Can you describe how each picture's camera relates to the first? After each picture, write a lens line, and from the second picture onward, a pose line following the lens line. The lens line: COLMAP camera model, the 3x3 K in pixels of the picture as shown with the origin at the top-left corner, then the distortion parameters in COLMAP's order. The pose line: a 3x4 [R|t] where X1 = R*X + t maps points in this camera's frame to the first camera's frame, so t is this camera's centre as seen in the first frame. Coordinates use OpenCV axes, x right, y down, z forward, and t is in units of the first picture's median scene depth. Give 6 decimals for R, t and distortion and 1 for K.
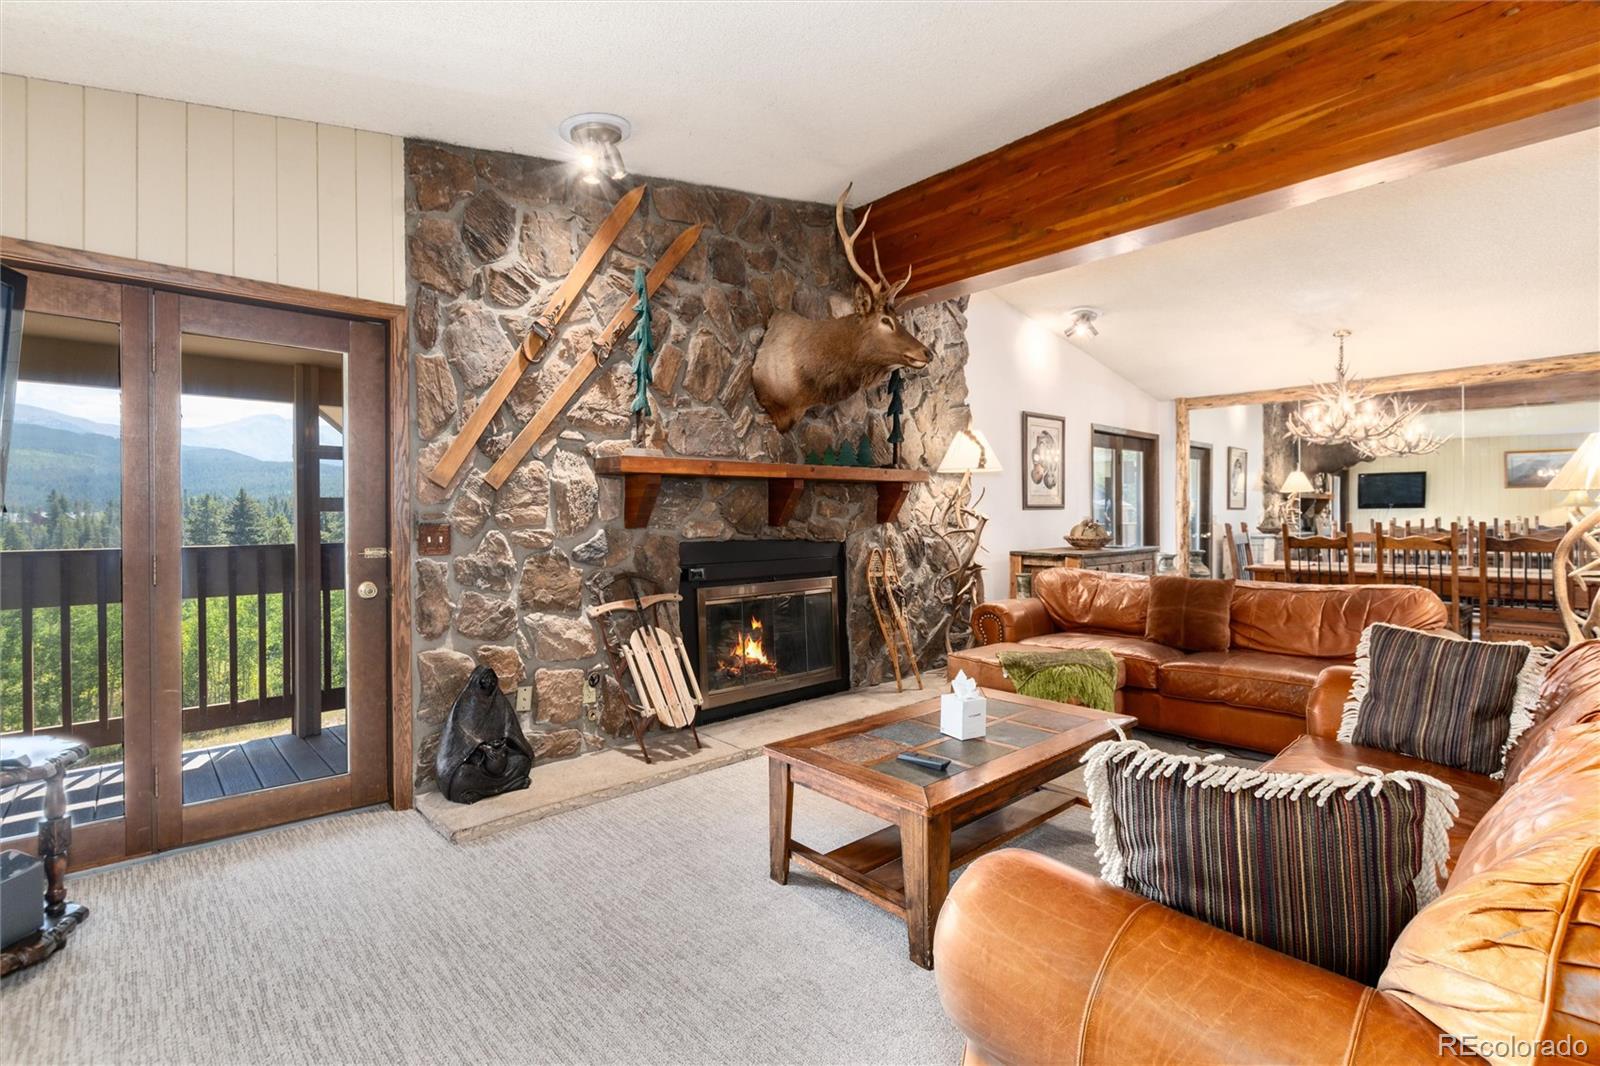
lens RADIAL K [[740.5, 0, 811.0], [0, 740.5, 519.7], [0, 0, 1]] dist [0.002012, -0.000462]
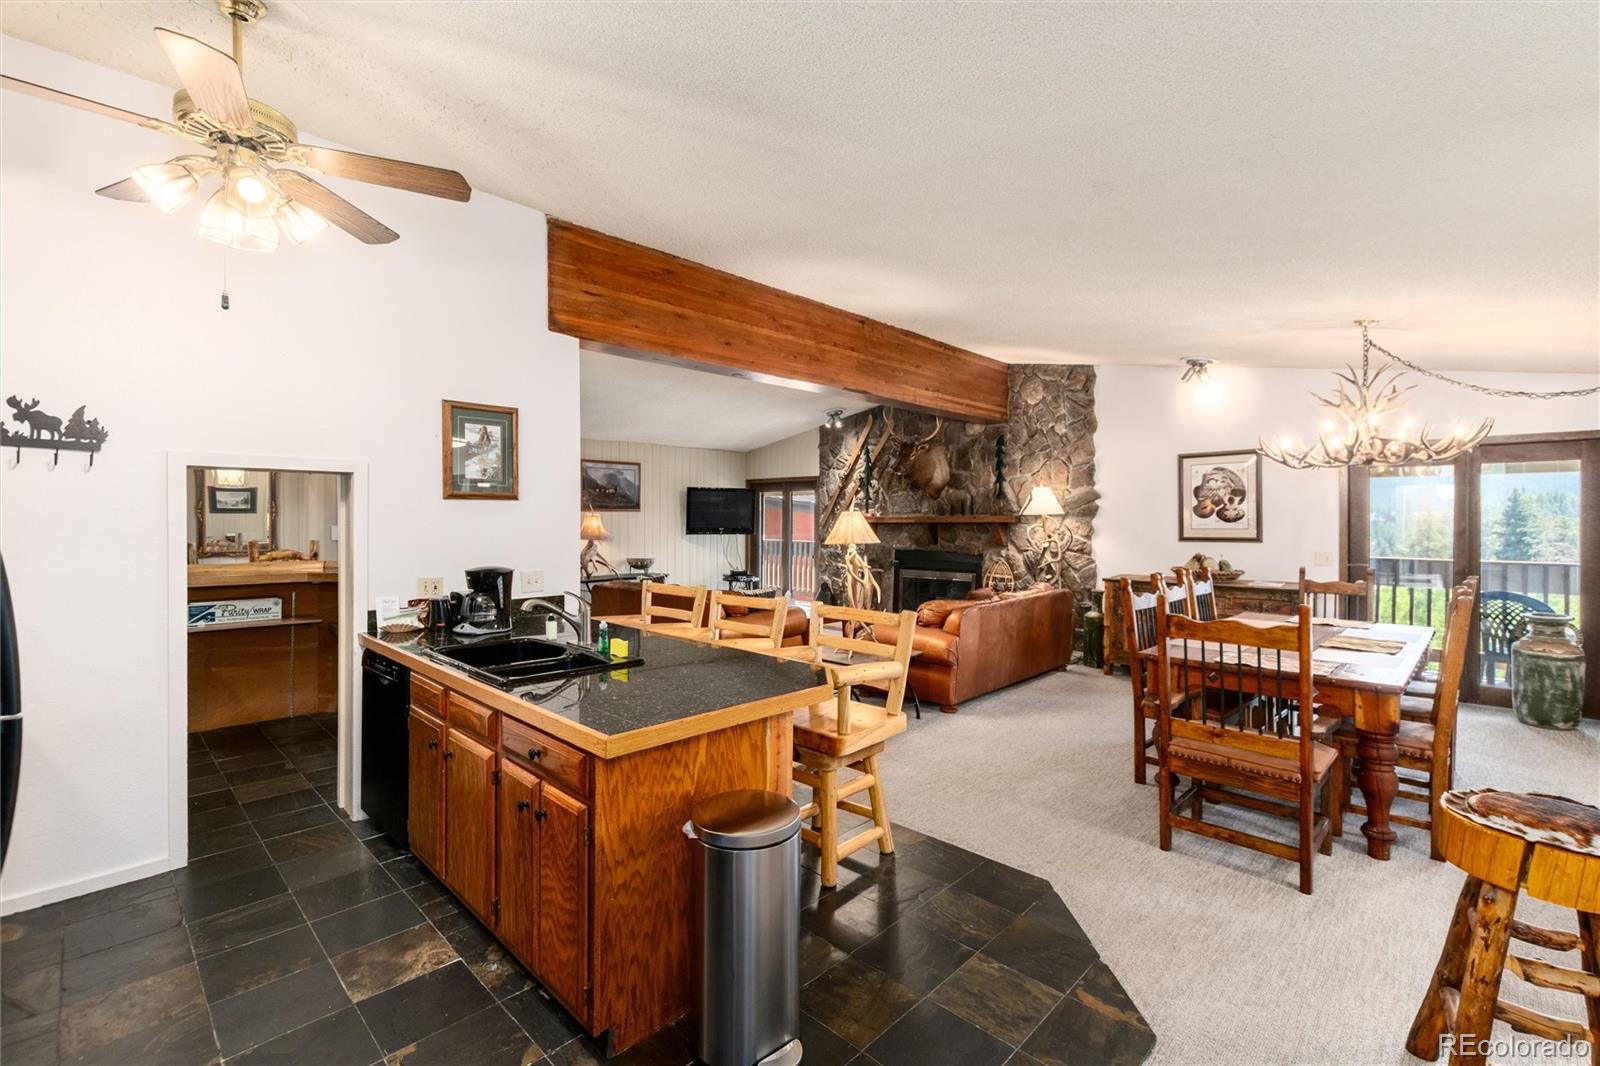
lens RADIAL K [[697.4, 0, 819.8], [0, 697.4, 520.0], [0, 0, 1]] dist [-0.004311, -0.000569]
pose [[0.069057, 0.007811, -0.997582, 2.235928], [-0.005533, 0.999957, 0.007447, -0.086985], [0.997597, 0.005005, 0.069097, 0.643434]]
